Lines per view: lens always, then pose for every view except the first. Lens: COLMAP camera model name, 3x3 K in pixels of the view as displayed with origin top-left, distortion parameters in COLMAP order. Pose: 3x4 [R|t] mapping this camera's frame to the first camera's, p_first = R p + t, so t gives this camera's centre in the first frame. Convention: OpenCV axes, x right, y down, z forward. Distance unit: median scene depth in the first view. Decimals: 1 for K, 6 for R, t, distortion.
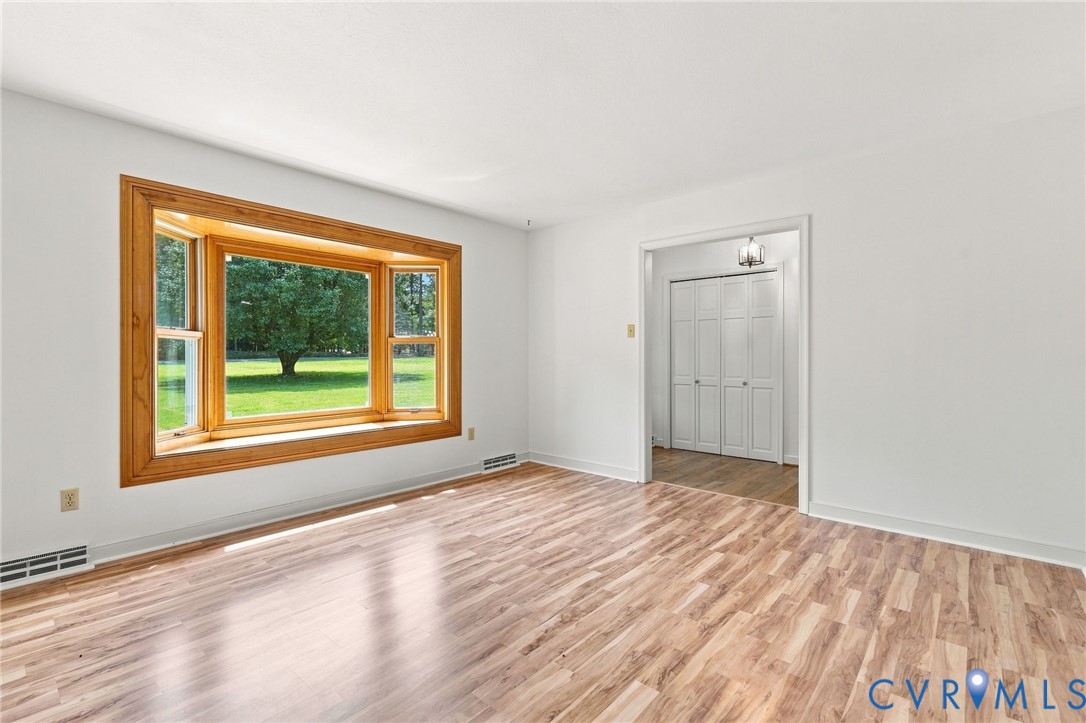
lens RADIAL K [[512.8, 0, 538.5], [0, 512.8, 356.7], [0, 0, 1]] dist [0.006629, -0.001137]
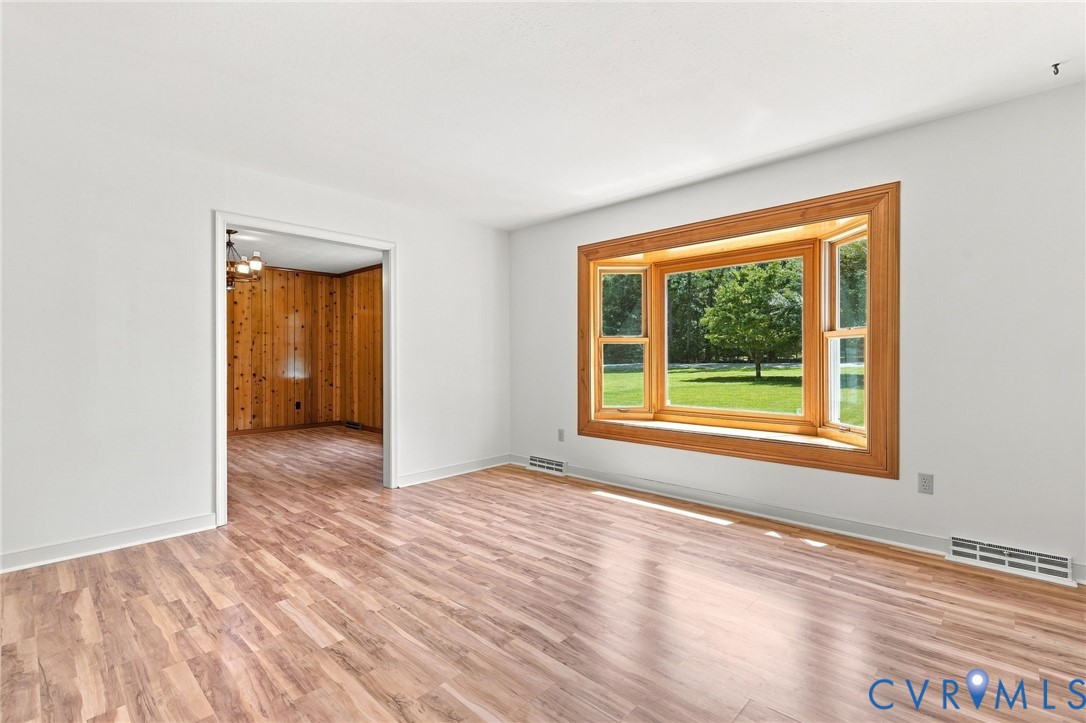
lens RADIAL K [[512.8, 0, 537.7], [0, 512.8, 360.5], [0, 0, 1]] dist [0.006629, -0.001137]
pose [[-0.071557, 0.009229, -0.997394, 0.735713], [0.003769, 0.999953, 0.008982, -0.002928], [0.997429, -0.003116, -0.071588, 0.853574]]
